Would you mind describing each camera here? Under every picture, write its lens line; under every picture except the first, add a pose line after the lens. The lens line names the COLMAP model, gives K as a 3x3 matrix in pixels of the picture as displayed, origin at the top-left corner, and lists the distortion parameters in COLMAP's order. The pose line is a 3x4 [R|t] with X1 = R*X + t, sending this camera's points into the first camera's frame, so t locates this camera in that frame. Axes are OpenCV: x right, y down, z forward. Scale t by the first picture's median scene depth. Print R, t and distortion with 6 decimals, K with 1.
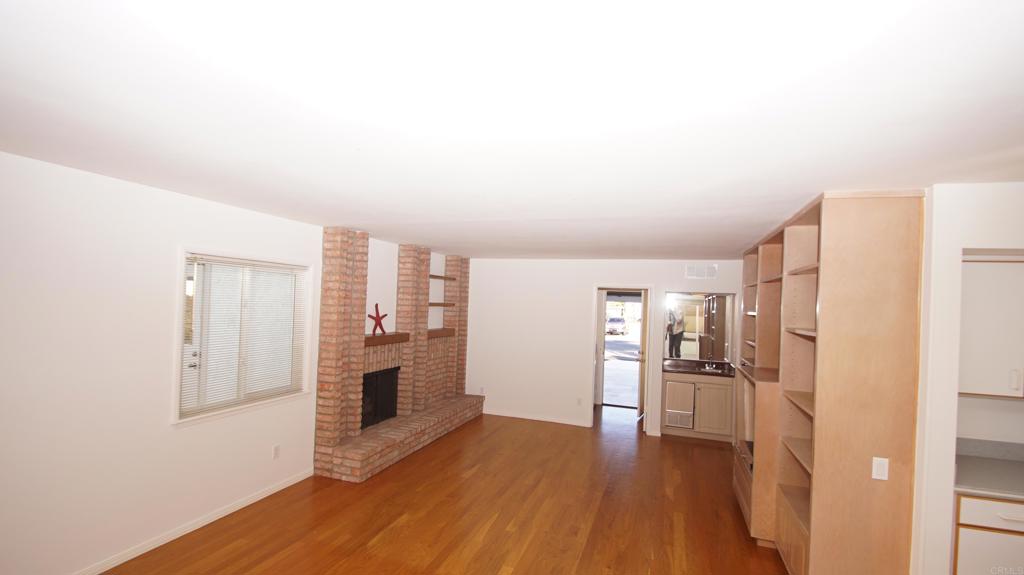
lens RADIAL K [[452.6, 0, 507.6], [0, 452.6, 301.3], [0, 0, 1]] dist [0.016709, -0.018091]
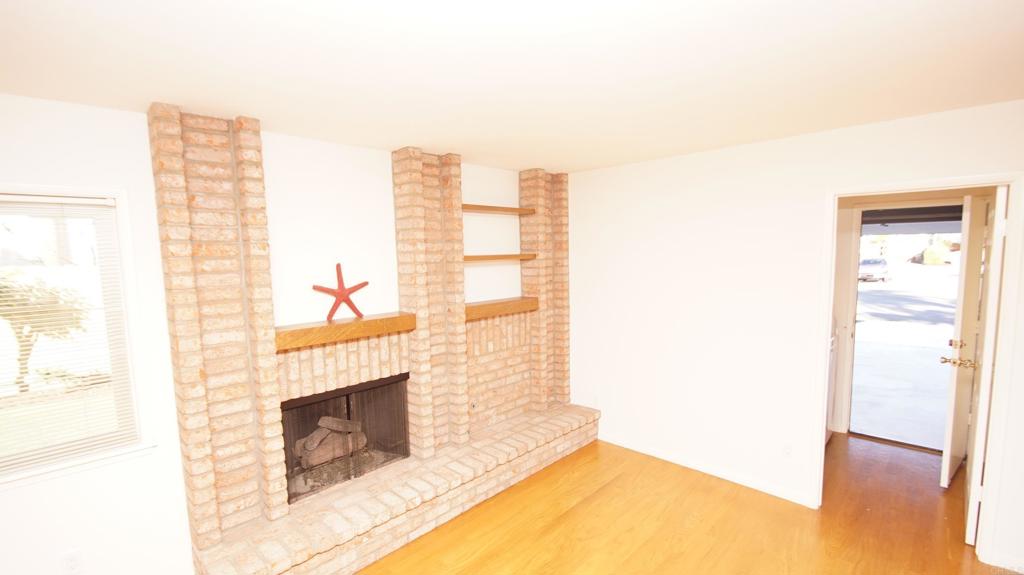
lens RADIAL K [[452.6, 0, 507.6], [0, 452.6, 301.3], [0, 0, 1]] dist [0.016709, -0.018091]
pose [[0.904167, -0.014566, -0.426931, 0.106647], [0.059116, 0.994069, 0.091281, 0.010710], [0.423069, -0.107771, 0.899665, 0.509233]]
